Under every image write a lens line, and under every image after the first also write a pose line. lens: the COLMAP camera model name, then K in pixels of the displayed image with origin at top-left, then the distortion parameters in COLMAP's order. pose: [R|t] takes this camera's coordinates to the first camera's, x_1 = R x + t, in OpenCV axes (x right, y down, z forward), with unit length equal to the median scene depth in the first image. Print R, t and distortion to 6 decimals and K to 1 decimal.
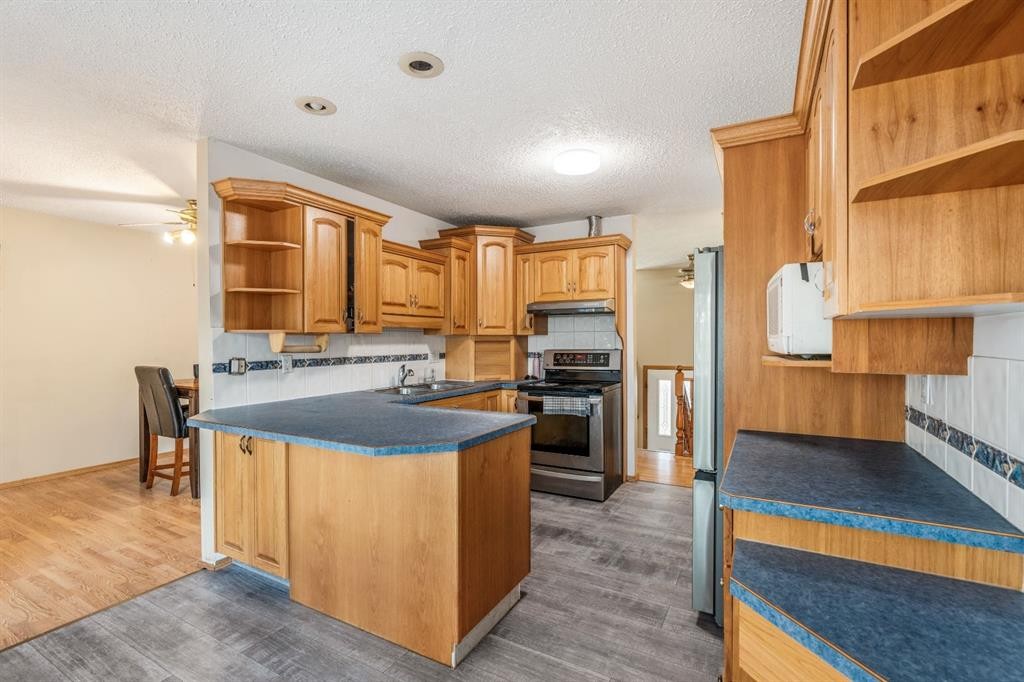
lens RADIAL K [[466.2, 0, 508.0], [0, 466.2, 338.3], [0, 0, 1]] dist [-0.003711, -0.000243]
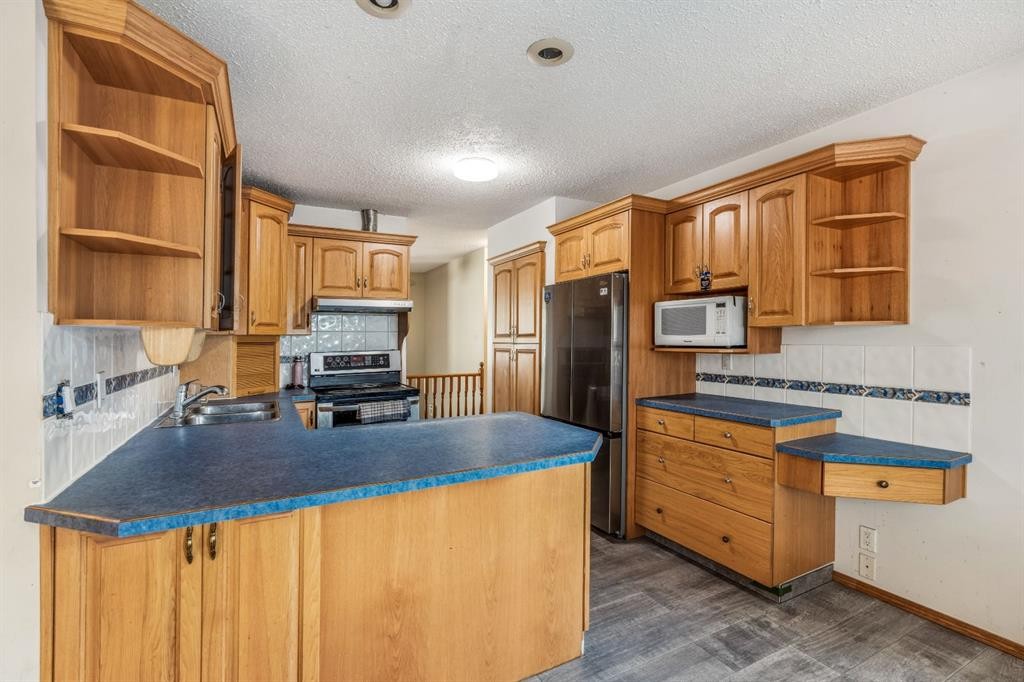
lens RADIAL K [[466.2, 0, 517.0], [0, 466.2, 338.2], [0, 0, 1]] dist [-0.003711, -0.000243]
pose [[0.539076, -0.000117, 0.842257, -0.475820], [0.003021, 0.999994, -0.001795, 0.001757], [-0.842252, 0.003512, 0.539073, 0.250184]]
